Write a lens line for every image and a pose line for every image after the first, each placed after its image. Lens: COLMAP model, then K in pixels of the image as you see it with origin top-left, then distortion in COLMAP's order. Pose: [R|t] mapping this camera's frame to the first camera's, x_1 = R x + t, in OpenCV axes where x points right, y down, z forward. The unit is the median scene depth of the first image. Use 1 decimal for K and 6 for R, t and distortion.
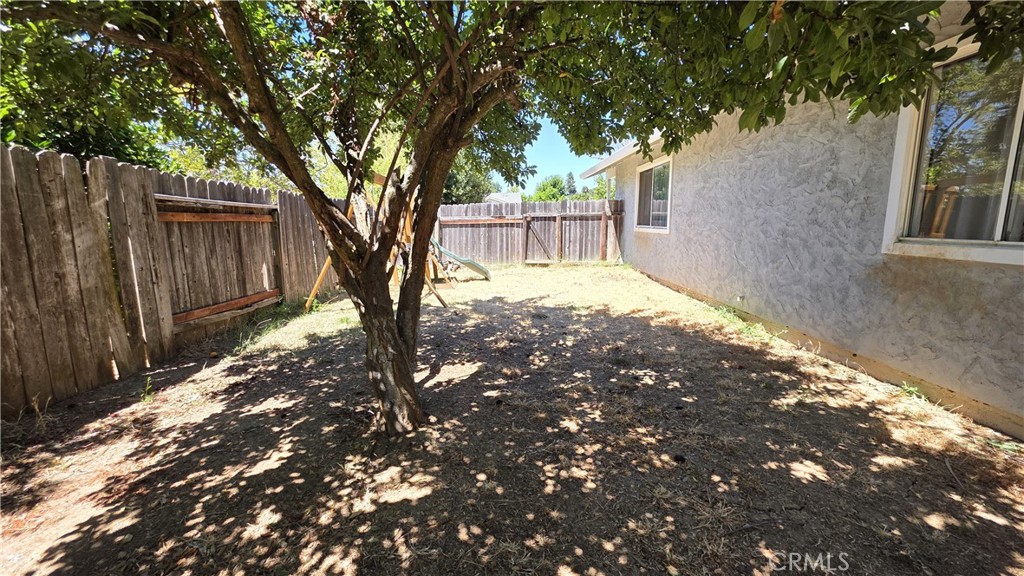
lens RADIAL K [[408.6, 0, 513.8], [0, 408.6, 285.6], [0, 0, 1]] dist [-0.000192, 0.001342]
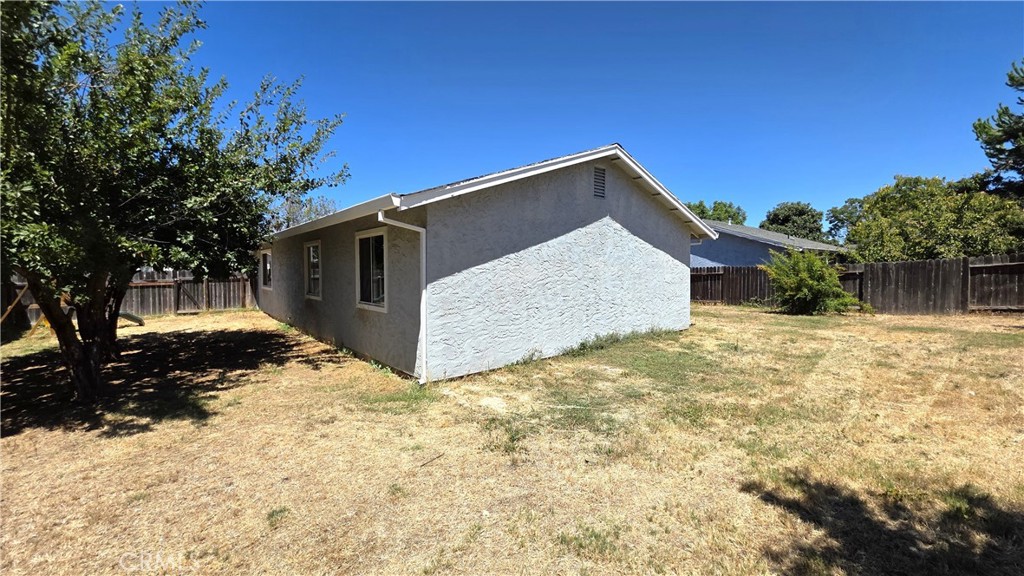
lens RADIAL K [[408.6, 0, 515.0], [0, 408.6, 283.0], [0, 0, 1]] dist [-0.000192, 0.001342]
pose [[0.769988, -0.022727, 0.637653, 0.029154], [0.102009, 0.990896, -0.087863, 0.085506], [-0.629851, 0.132700, 0.765296, -0.831576]]
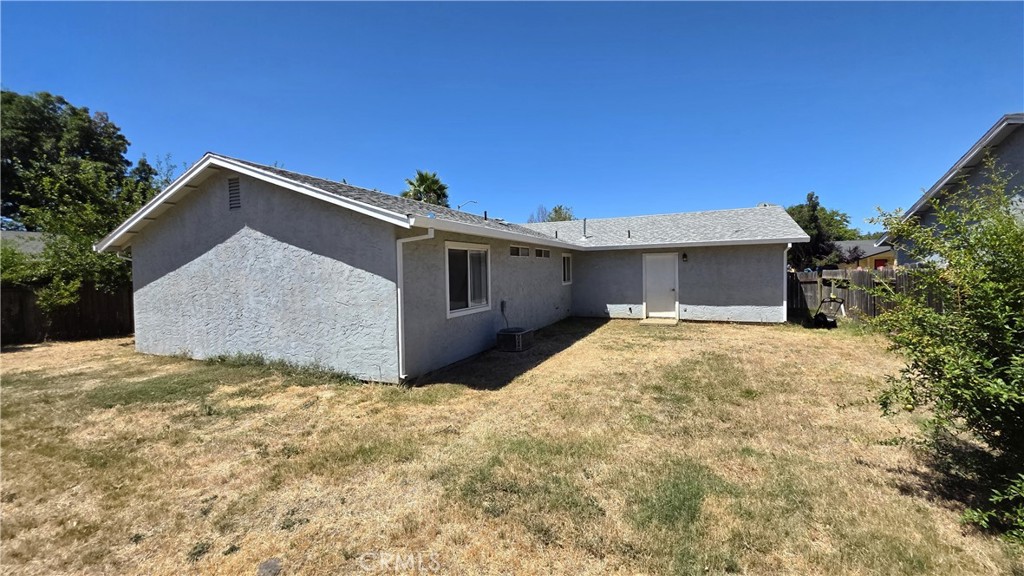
lens RADIAL K [[408.6, 0, 514.2], [0, 408.6, 280.3], [0, 0, 1]] dist [-0.000192, 0.001342]
pose [[0.904218, -0.004004, -0.427053, 1.424077], [-0.047656, 0.992765, -0.110212, 0.059277], [0.424404, 0.120007, 0.897485, -0.795694]]
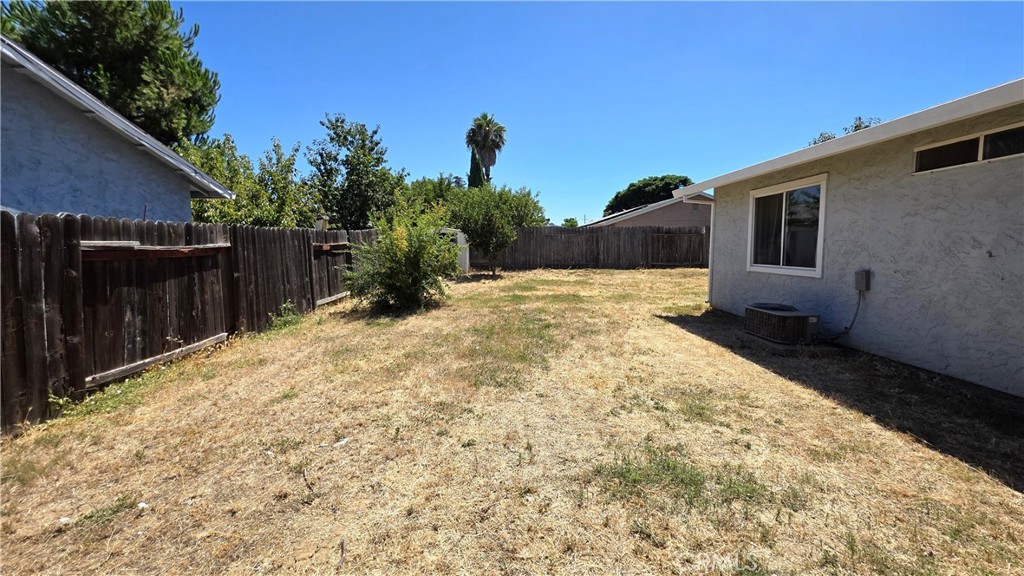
lens RADIAL K [[408.6, 0, 508.0], [0, 408.6, 287.0], [0, 0, 1]] dist [-0.000192, 0.001342]
pose [[-0.999859, 0.005687, 0.015800, 1.414255], [0.009415, 0.968962, 0.247029, -0.098068], [-0.013905, 0.247143, -0.968879, 0.498337]]
